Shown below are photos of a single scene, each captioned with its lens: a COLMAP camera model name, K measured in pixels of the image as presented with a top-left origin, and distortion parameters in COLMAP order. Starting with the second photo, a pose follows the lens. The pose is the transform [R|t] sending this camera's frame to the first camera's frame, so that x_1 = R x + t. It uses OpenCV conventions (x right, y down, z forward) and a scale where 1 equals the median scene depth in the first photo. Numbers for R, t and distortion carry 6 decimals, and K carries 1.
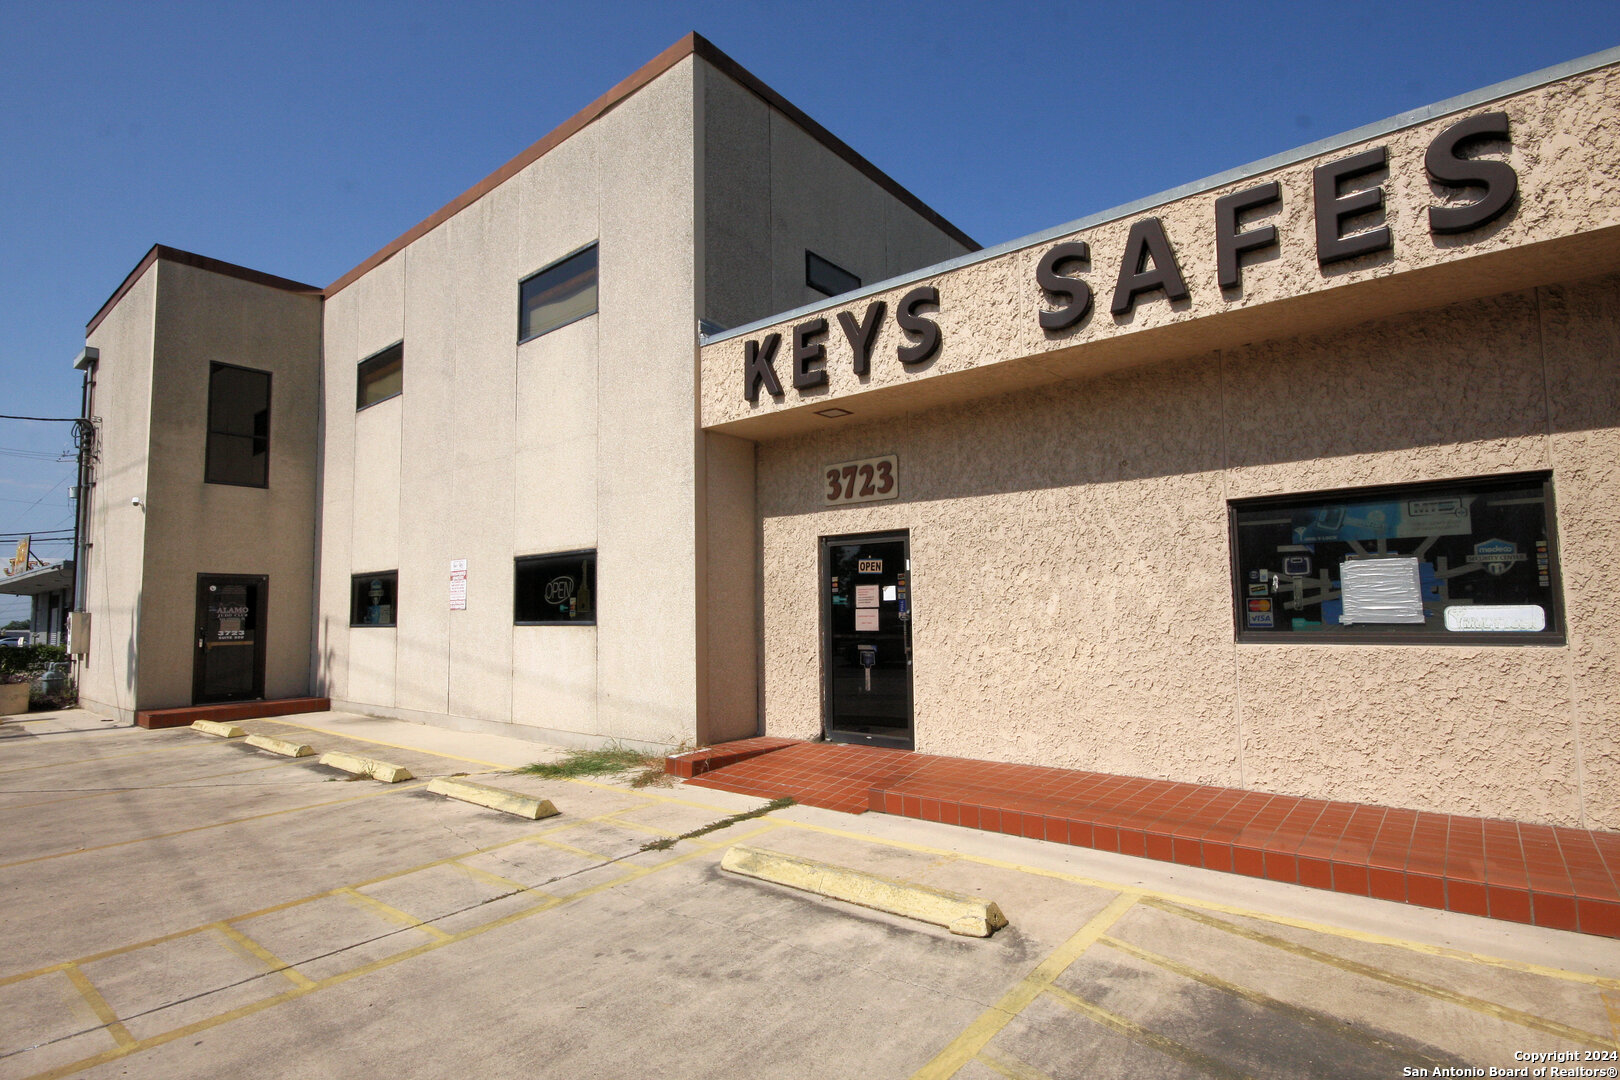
lens RADIAL K [[807.7, 0, 813.8], [0, 807.7, 571.3], [0, 0, 1]] dist [0.000568, 0.000131]
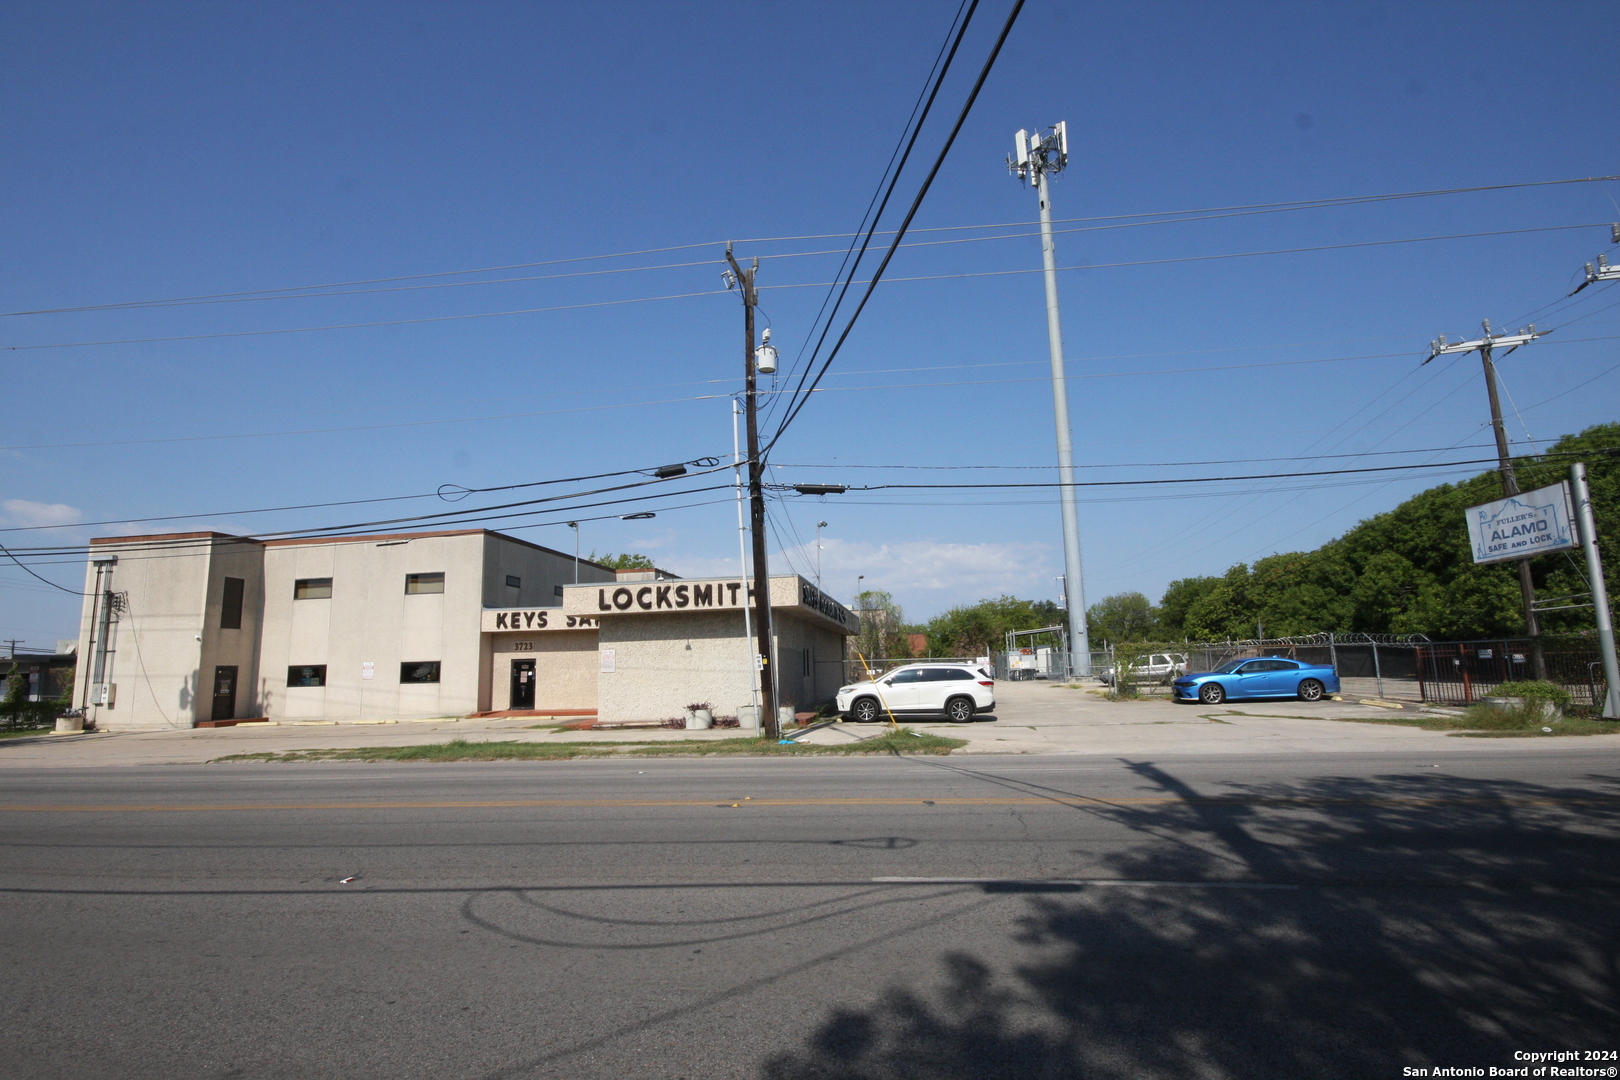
lens RADIAL K [[751.7, 0, 822.9], [0, 751.7, 555.5], [0, 0, 1]] dist [-0.000887, -0.000294]
pose [[0.852142, 0.070636, 0.518522, -0.704782], [-0.013400, 0.993469, -0.113315, -0.166048], [-0.523140, 0.089612, 0.847523, -3.293541]]
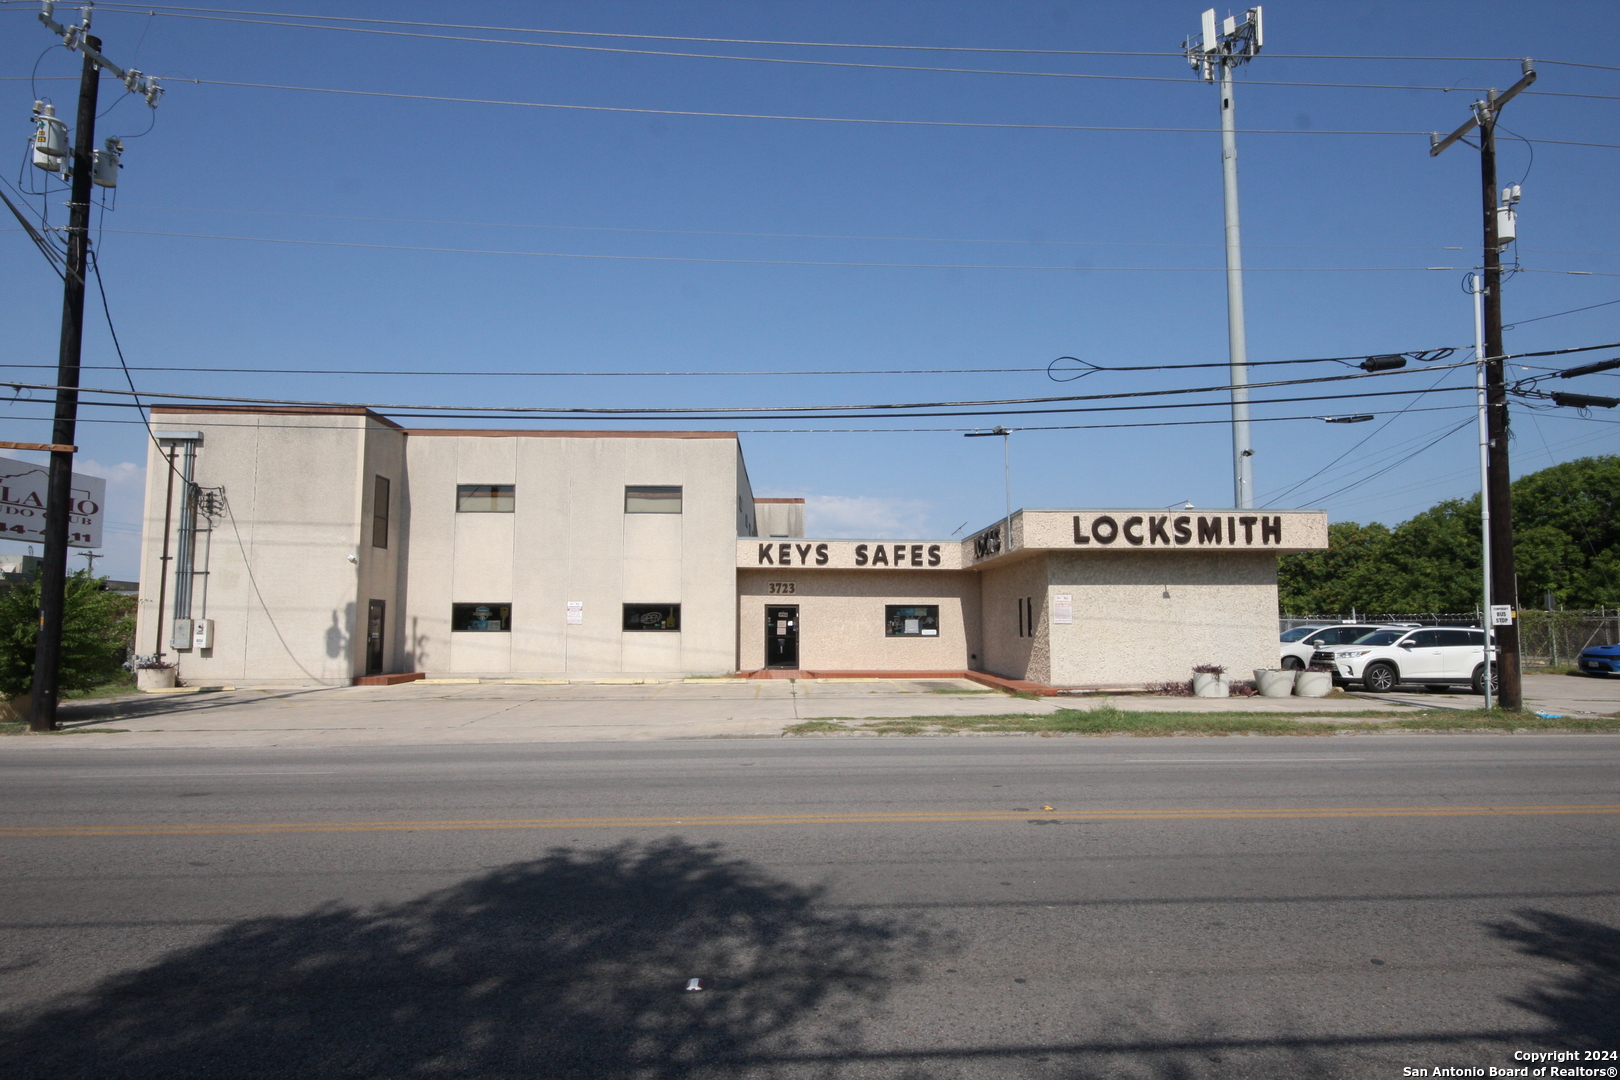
lens RADIAL K [[853.0, 0, 805.0], [0, 853.0, 558.3], [0, 0, 1]] dist [0.004840, 0.001894]
pose [[0.742068, 0.073793, 0.666250, -2.253787], [-0.047515, 0.997213, -0.057529, -0.040355], [-0.668638, 0.011034, 0.743506, -1.670664]]
